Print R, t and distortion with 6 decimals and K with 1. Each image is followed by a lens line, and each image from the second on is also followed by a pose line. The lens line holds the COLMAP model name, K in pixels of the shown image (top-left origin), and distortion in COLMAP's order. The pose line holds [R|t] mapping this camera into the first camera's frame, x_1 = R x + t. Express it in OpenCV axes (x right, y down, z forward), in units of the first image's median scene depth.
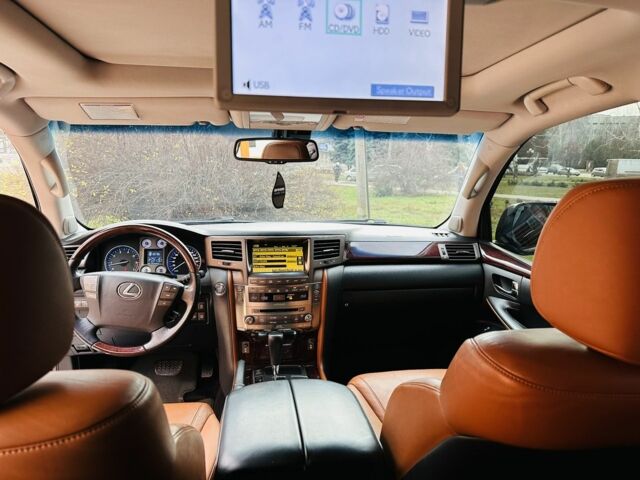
lens RADIAL K [[454.5, 0, 323.0], [0, 454.5, 238.4], [0, 0, 1]] dist [0.029806, -0.035341]
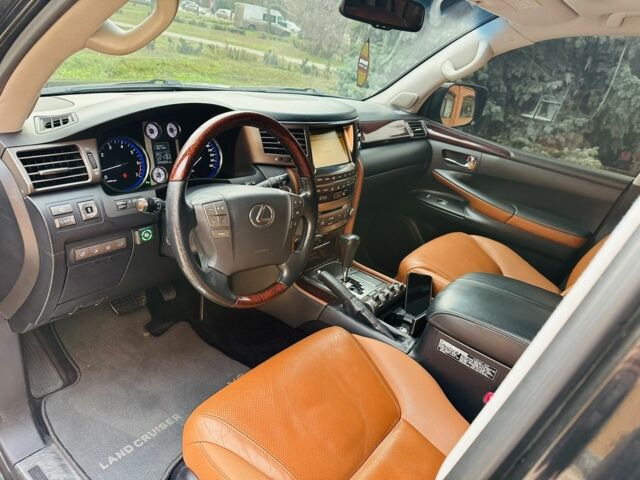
lens RADIAL K [[454.5, 0, 315.6], [0, 454.5, 244.4], [0, 0, 1]] dist [0.029806, -0.035341]
pose [[0.722892, -0.193999, 0.663168, -0.694337], [-0.047874, 0.943407, 0.328164, -0.060787], [-0.689301, -0.268976, 0.672693, 0.402789]]
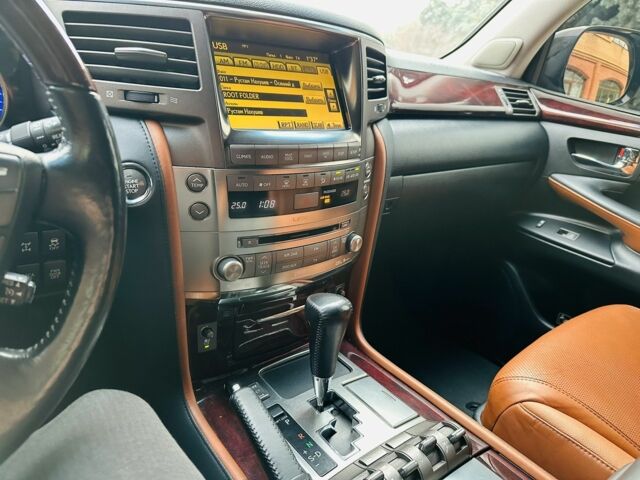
lens RADIAL K [[454.5, 0, 324.6], [0, 454.5, 238.4], [0, 0, 1]] dist [0.029806, -0.035341]
pose [[0.851072, -0.108666, 0.513681, -0.265787], [-0.026226, 0.968329, 0.248296, 0.066525], [-0.524394, -0.224789, 0.821268, 0.656219]]
